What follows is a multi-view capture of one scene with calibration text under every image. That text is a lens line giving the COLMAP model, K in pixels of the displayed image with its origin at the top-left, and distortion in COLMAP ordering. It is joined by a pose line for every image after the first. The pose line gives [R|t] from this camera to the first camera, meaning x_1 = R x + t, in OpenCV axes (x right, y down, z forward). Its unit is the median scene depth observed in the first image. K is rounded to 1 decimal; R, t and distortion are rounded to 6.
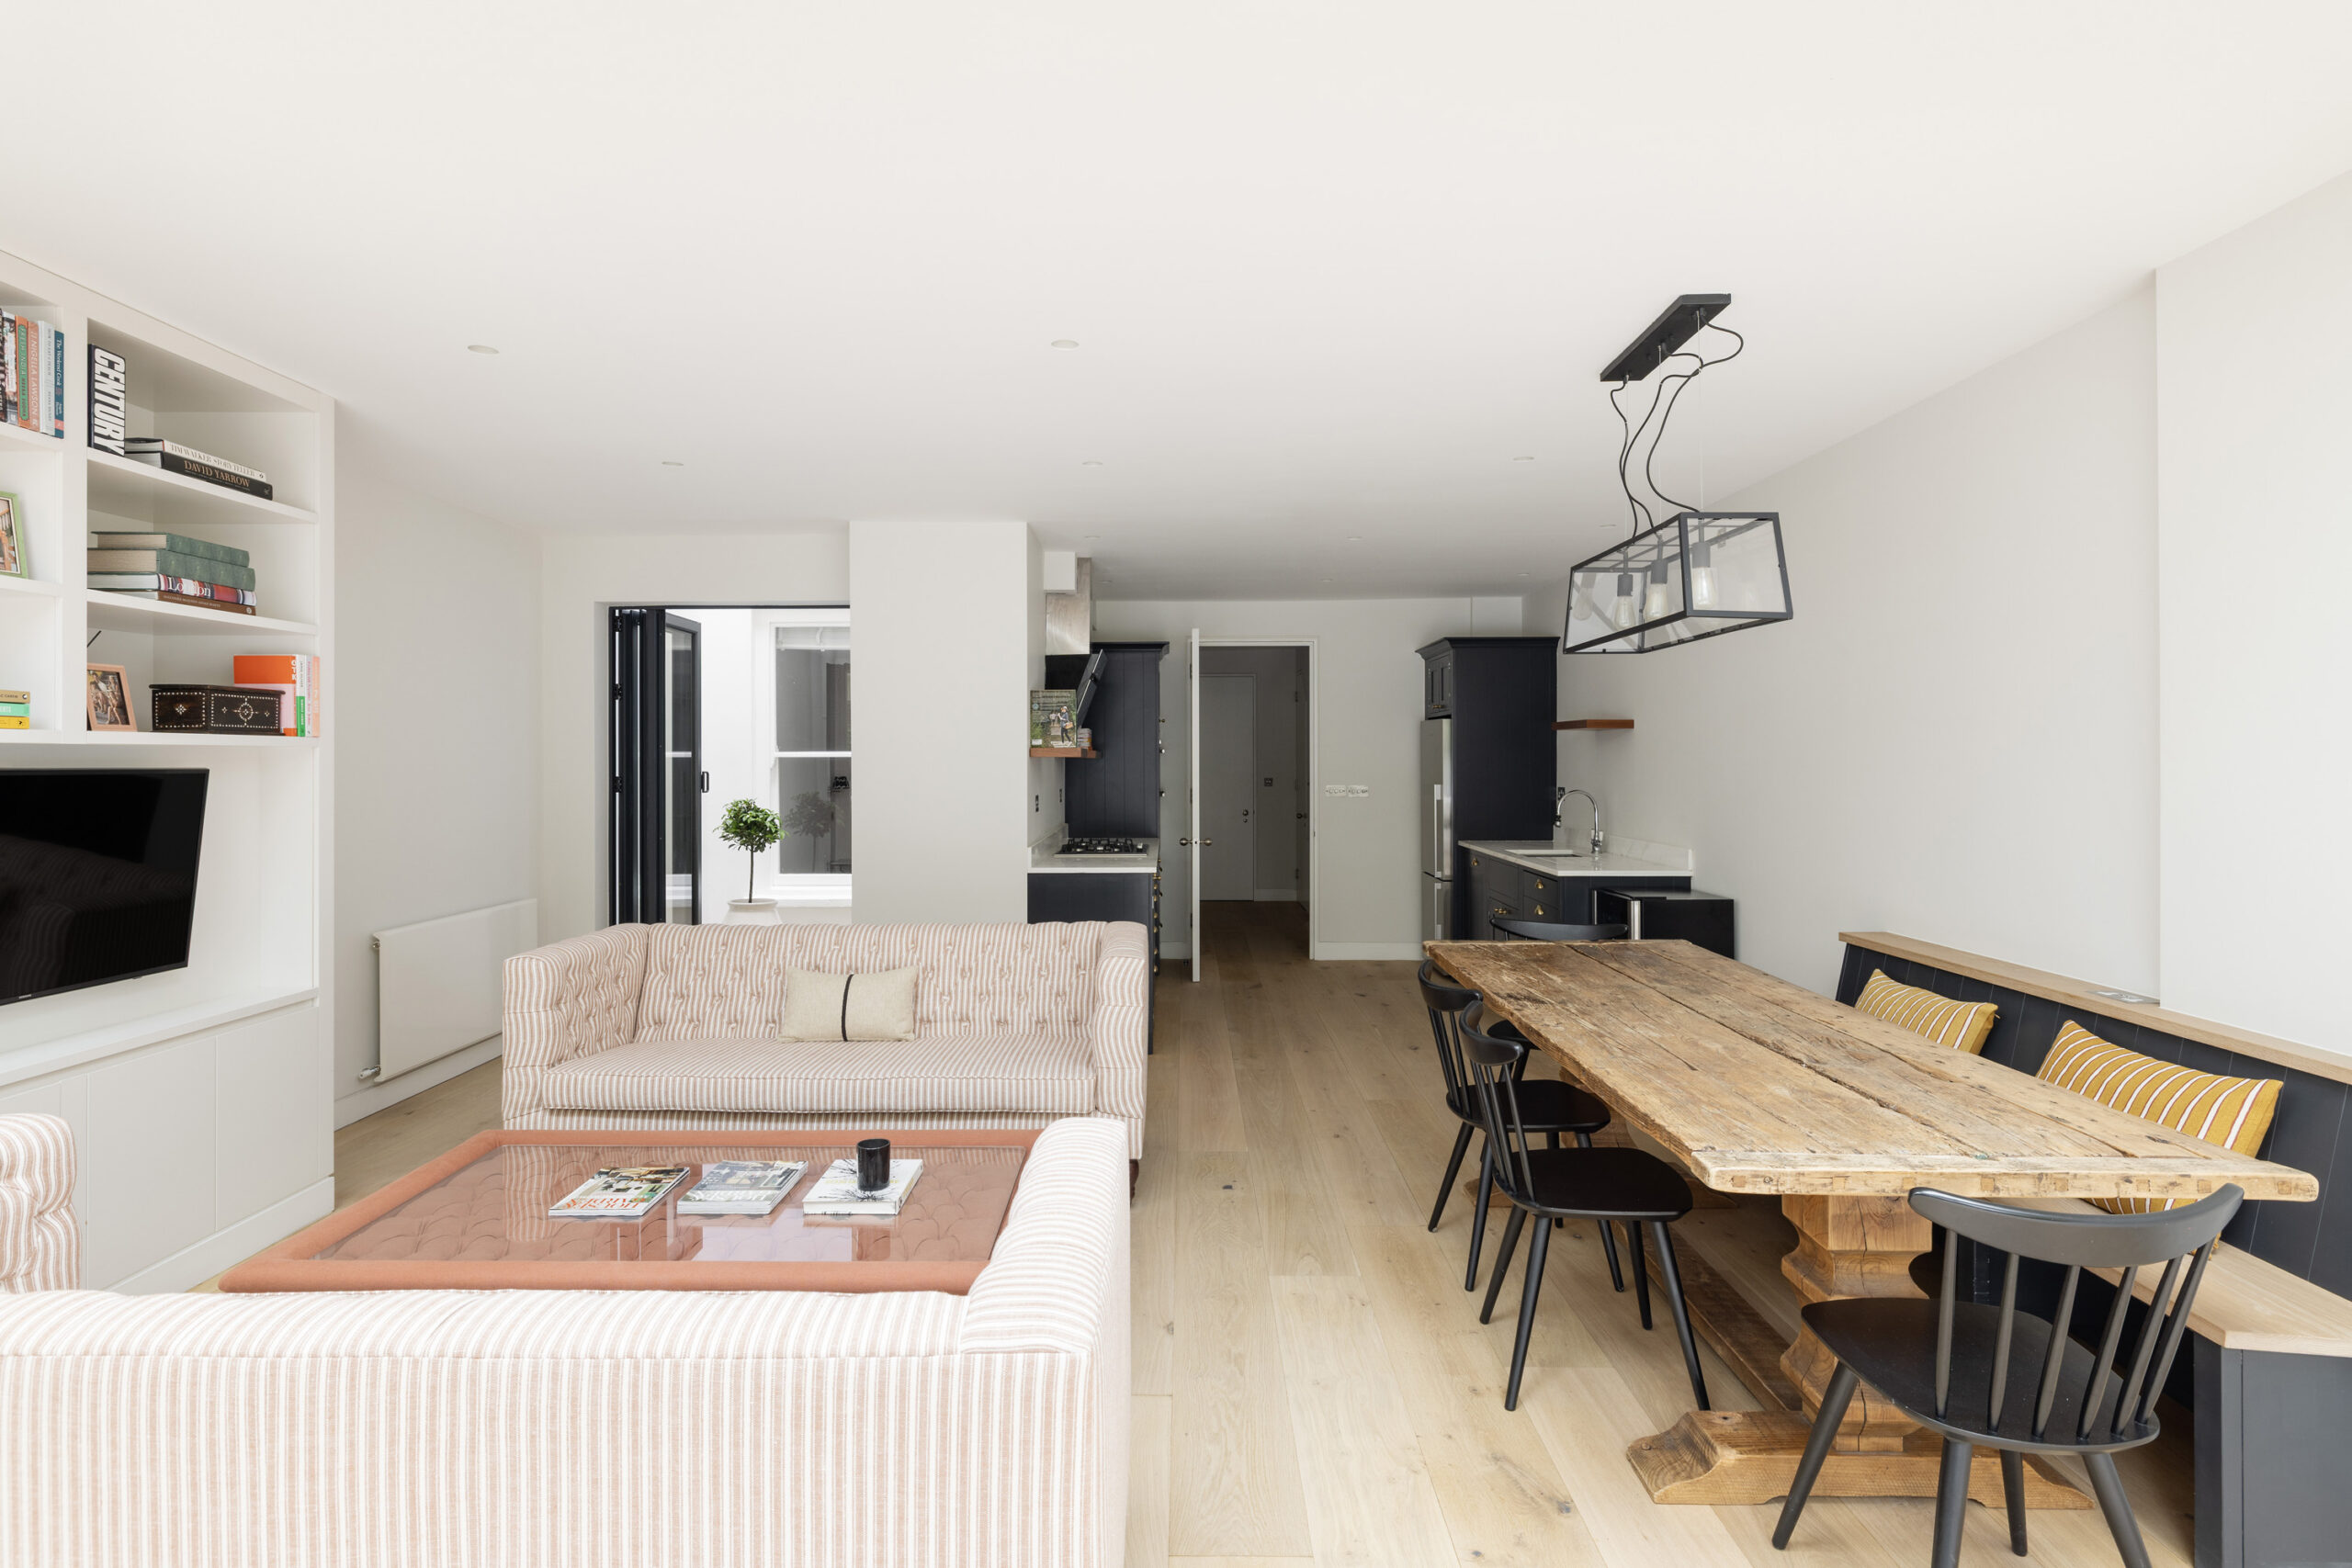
lens RADIAL K [[1172.2, 0, 1184.8], [0, 1172.2, 753.4], [0, 0, 1]] dist [0.001824, 0.000680]
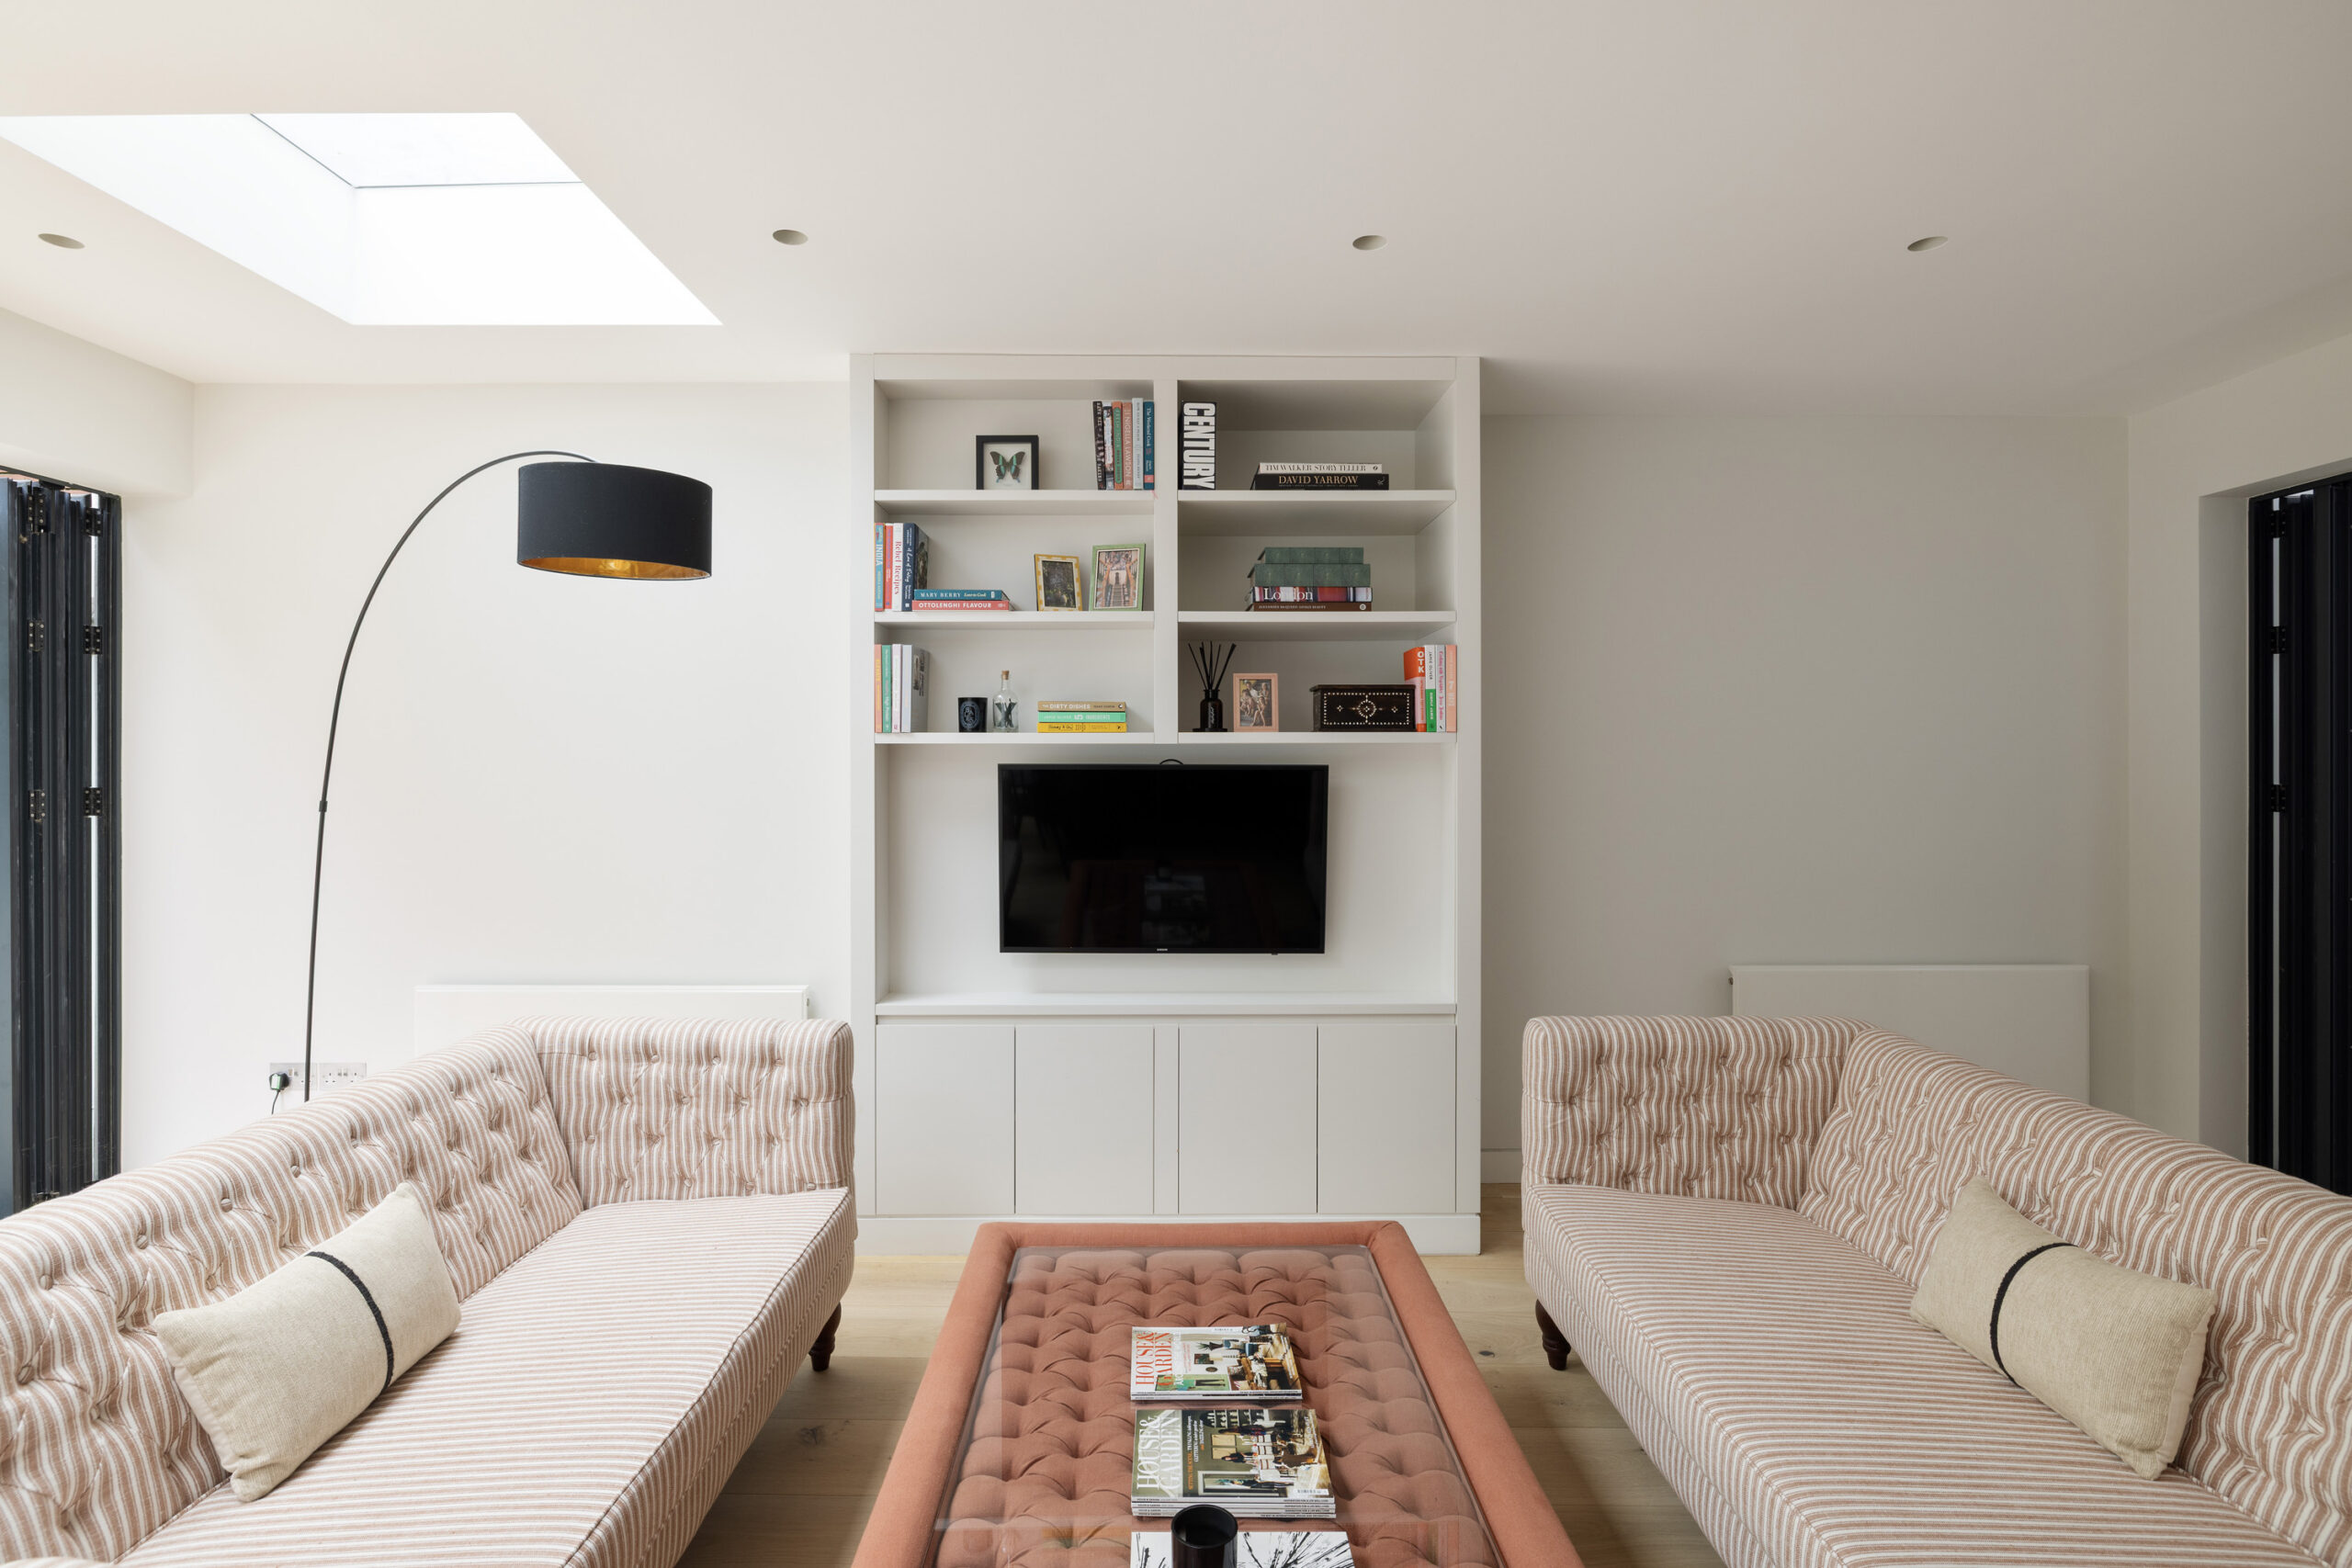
lens RADIAL K [[1149.9, 0, 1142.6], [0, 1149.9, 768.1], [0, 0, 1]] dist [-0.003699, 0.000020]
pose [[-0.025550, 0.002308, -0.999671, 0.204730], [0.004619, 0.999987, 0.002191, 0.013456], [0.999663, -0.004562, -0.025560, 0.942527]]
